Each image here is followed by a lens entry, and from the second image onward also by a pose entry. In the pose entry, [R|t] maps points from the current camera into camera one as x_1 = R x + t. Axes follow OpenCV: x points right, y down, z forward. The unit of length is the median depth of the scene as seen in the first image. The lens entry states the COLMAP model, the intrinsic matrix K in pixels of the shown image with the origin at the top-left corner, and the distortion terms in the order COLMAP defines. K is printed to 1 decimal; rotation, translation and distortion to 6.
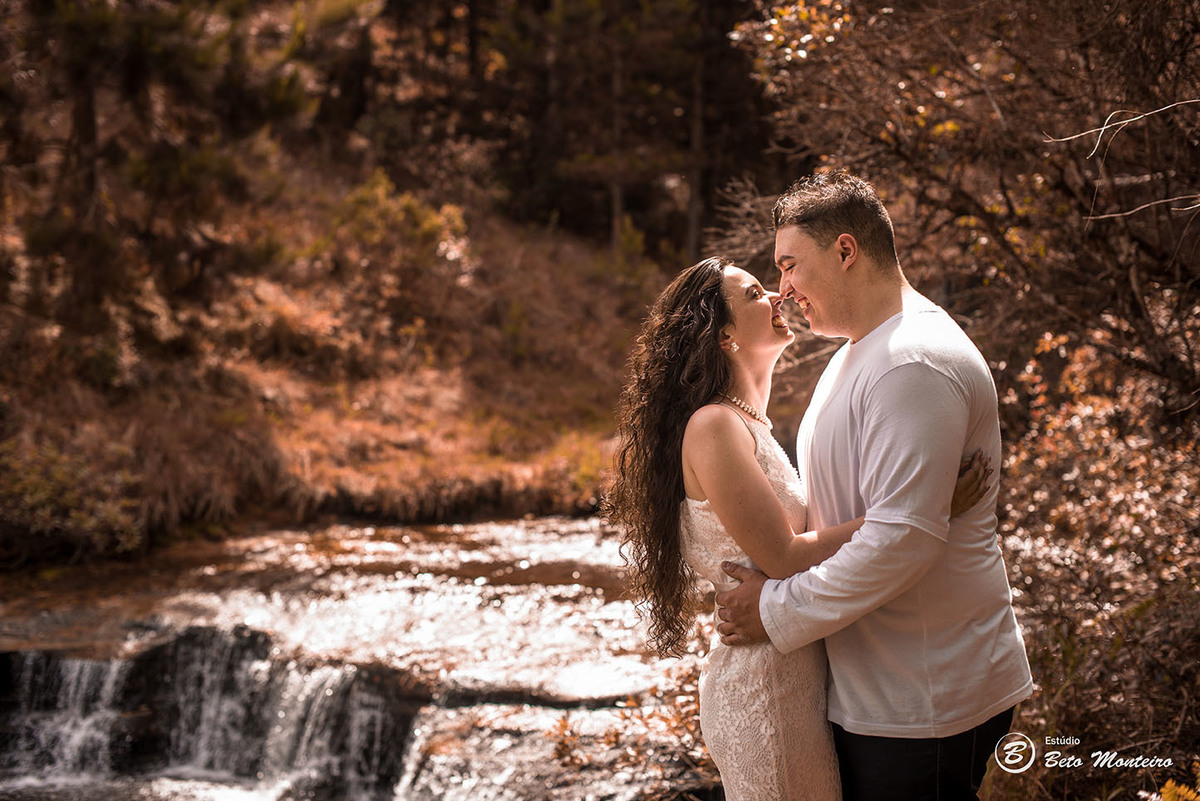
lens RADIAL K [[1877.9, 0, 580.0], [0, 1877.9, 386.1], [0, 0, 1]] dist [-0.125077, 0.000000]
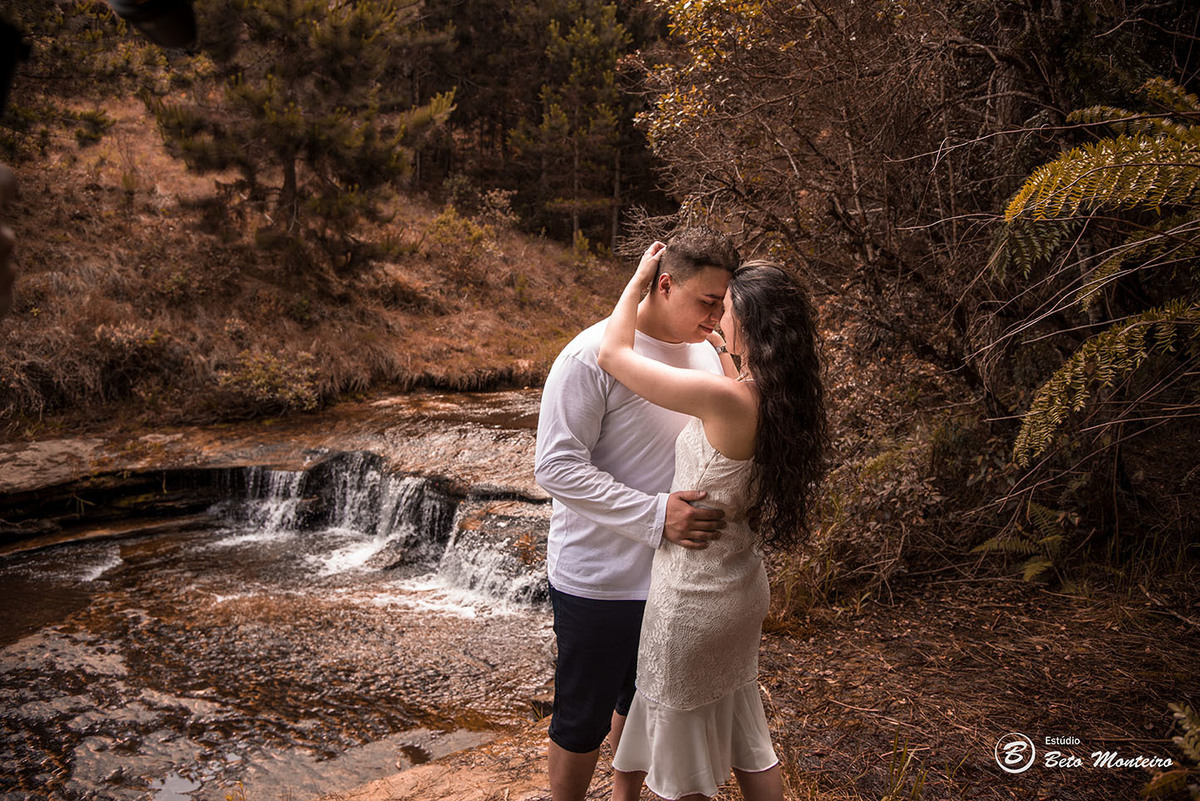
lens RADIAL K [[875.7, 0, 597.1], [0, 875.7, 417.5], [0, 0, 1]] dist [-0.114496, 0.067519]
pose [[0.999196, 0.002469, 0.040019, 0.010201], [-0.007234, 0.992822, 0.119385, -0.008396], [-0.039437, -0.119578, 0.992041, 0.110287]]
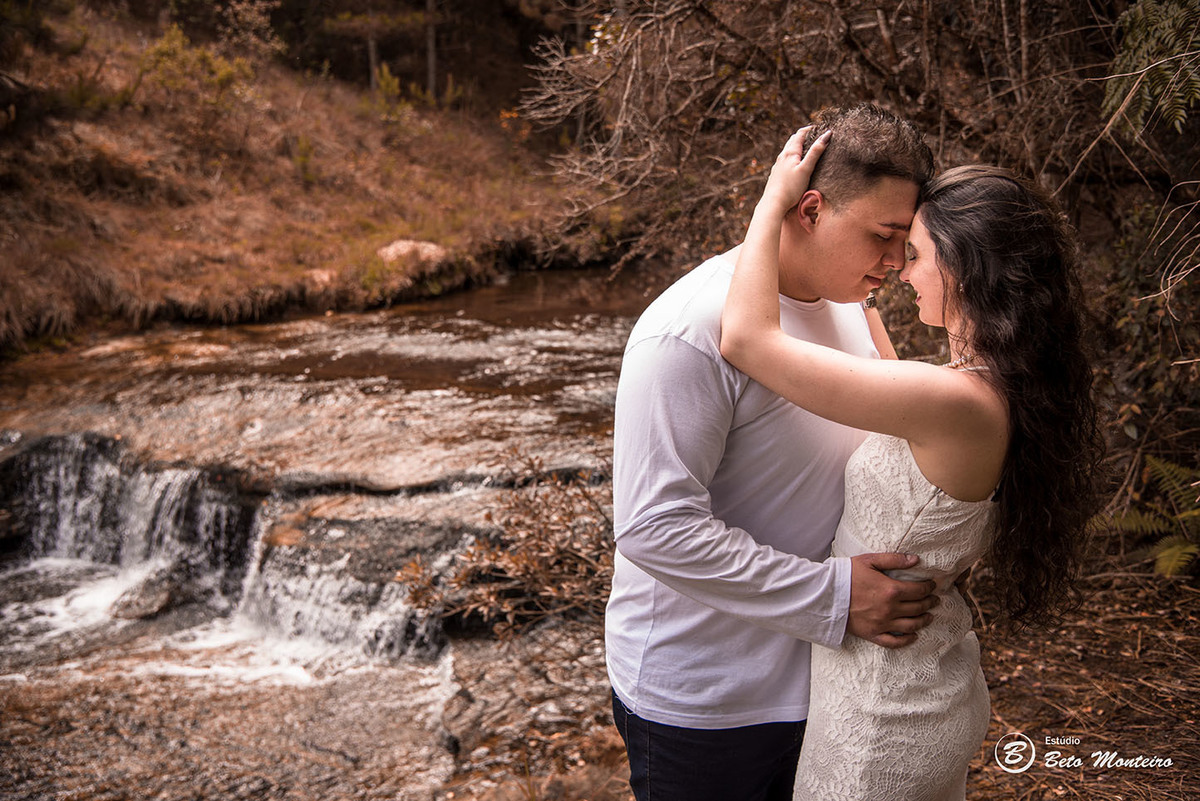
lens RADIAL K [[1256.1, 0, 611.8], [0, 1256.1, 415.3], [0, 0, 1]] dist [0.097300, 0.000000]
pose [[0.977825, -0.068722, 0.197828, -0.015808], [0.031614, 0.982240, 0.184948, -0.016019], [-0.207024, -0.174592, 0.962631, 0.133344]]
